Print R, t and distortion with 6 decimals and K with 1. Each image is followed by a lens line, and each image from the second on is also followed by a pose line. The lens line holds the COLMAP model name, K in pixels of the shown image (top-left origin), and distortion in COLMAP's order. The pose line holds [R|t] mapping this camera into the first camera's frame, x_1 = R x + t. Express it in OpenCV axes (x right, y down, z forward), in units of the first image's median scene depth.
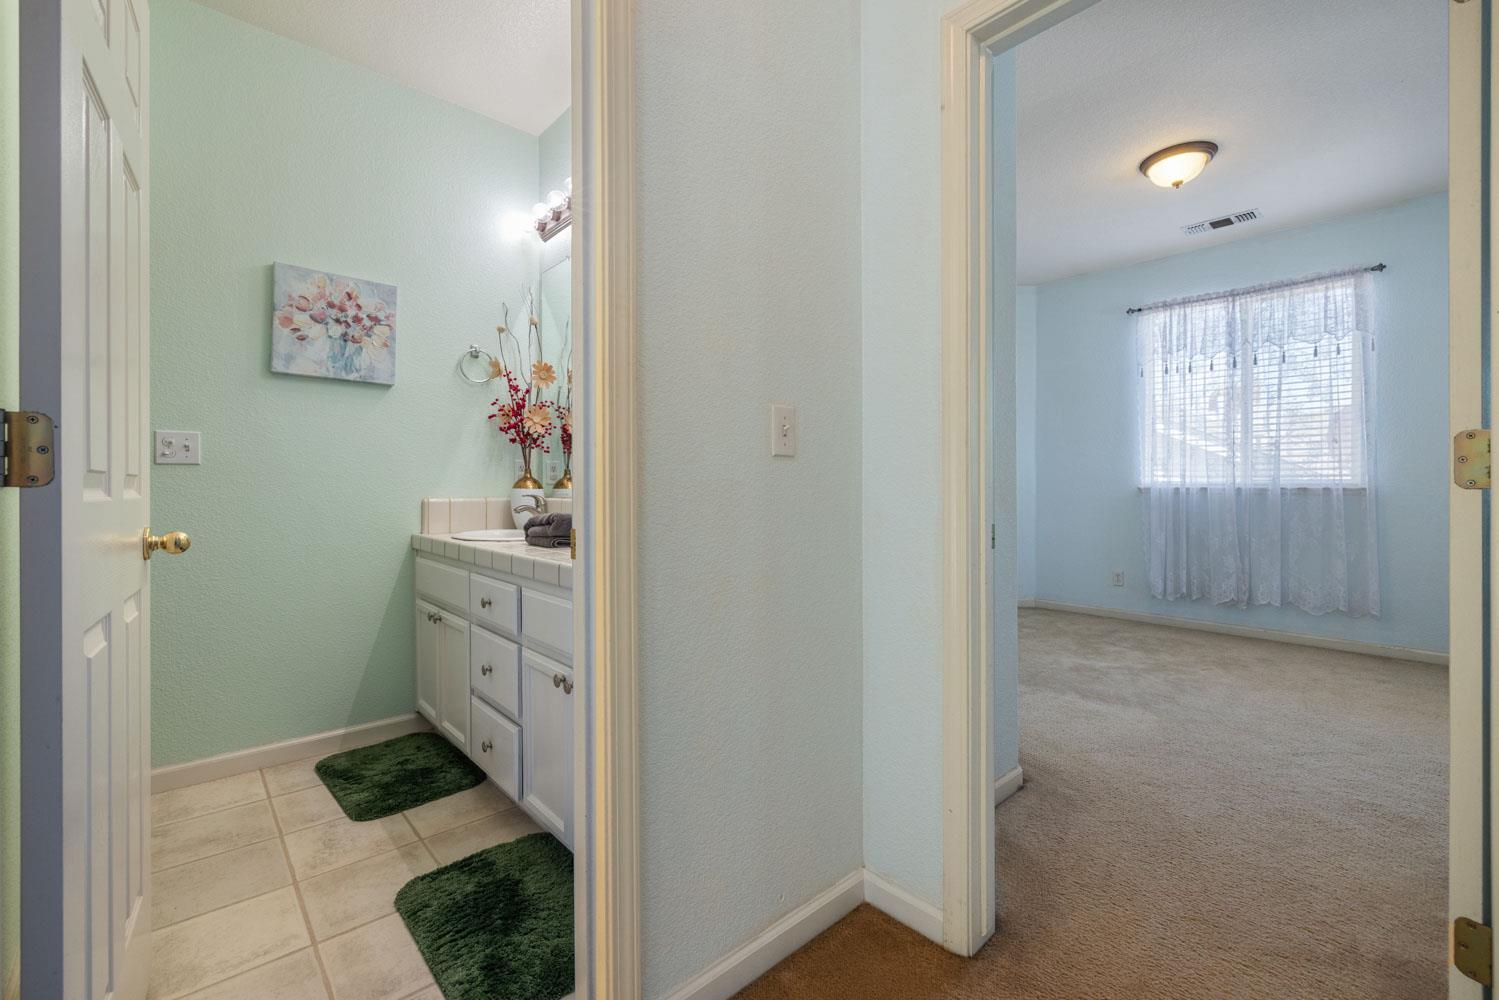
lens RADIAL K [[630.6, 0, 754.4], [0, 630.6, 486.9], [0, 0, 1]] dist [-0.001543, -0.000300]
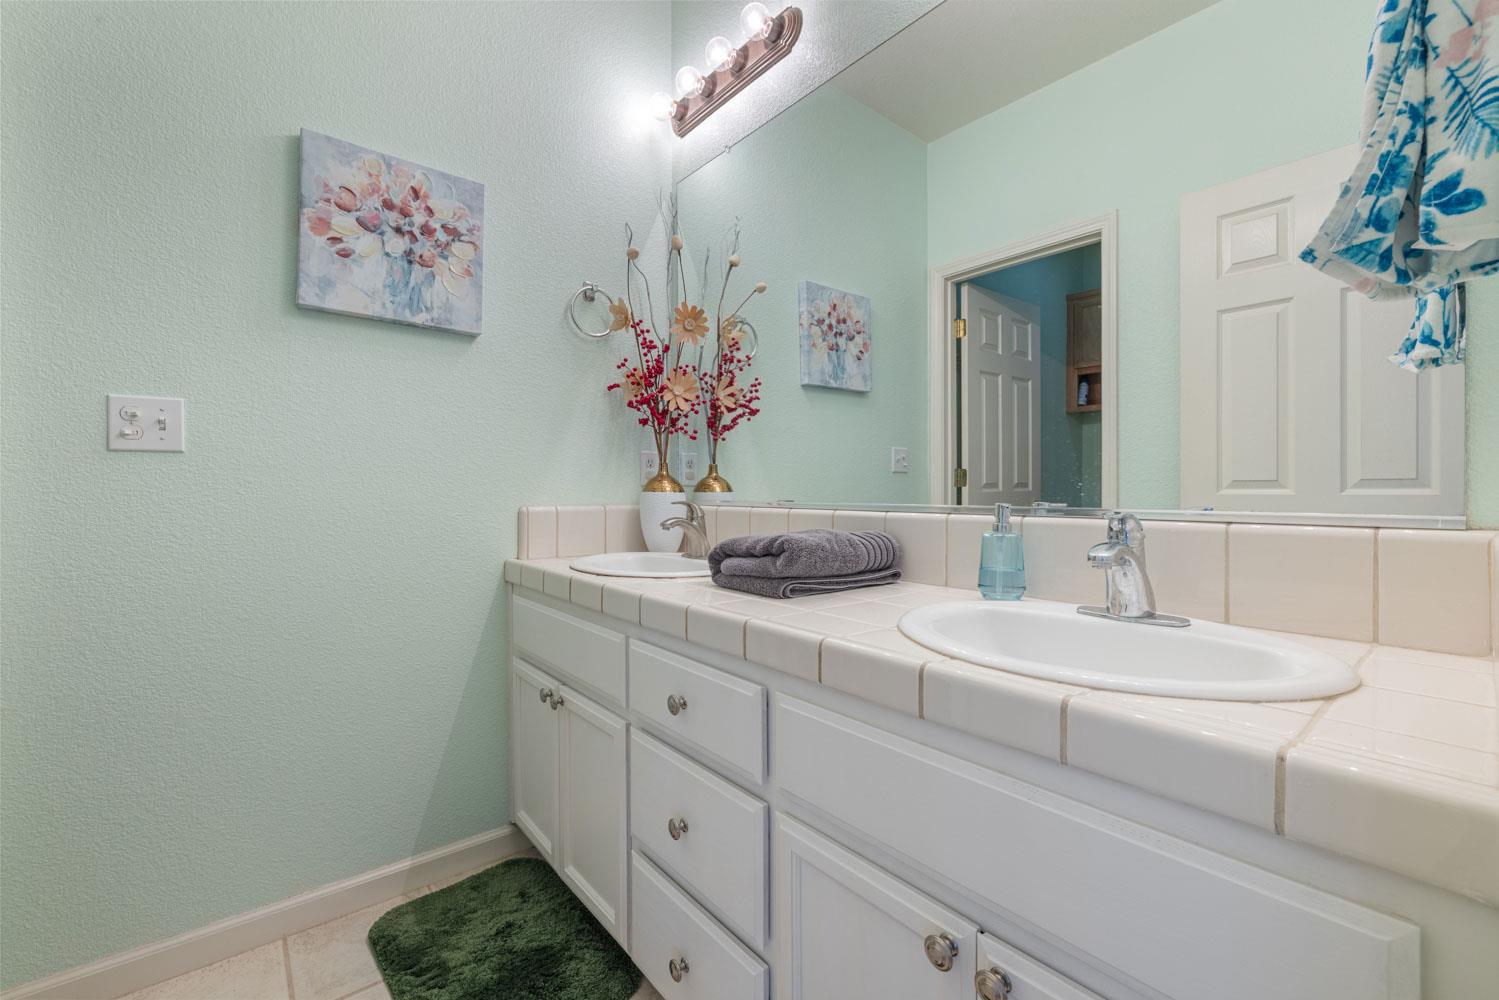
lens RADIAL K [[630.6, 0, 751.9], [0, 630.6, 495.1], [0, 0, 1]] dist [-0.001543, -0.000300]
pose [[0.998799, 0.001422, -0.048965, -0.268880], [-0.001020, 0.999966, 0.008239, 0.000355], [0.048975, -0.008179, 0.998767, 0.372757]]
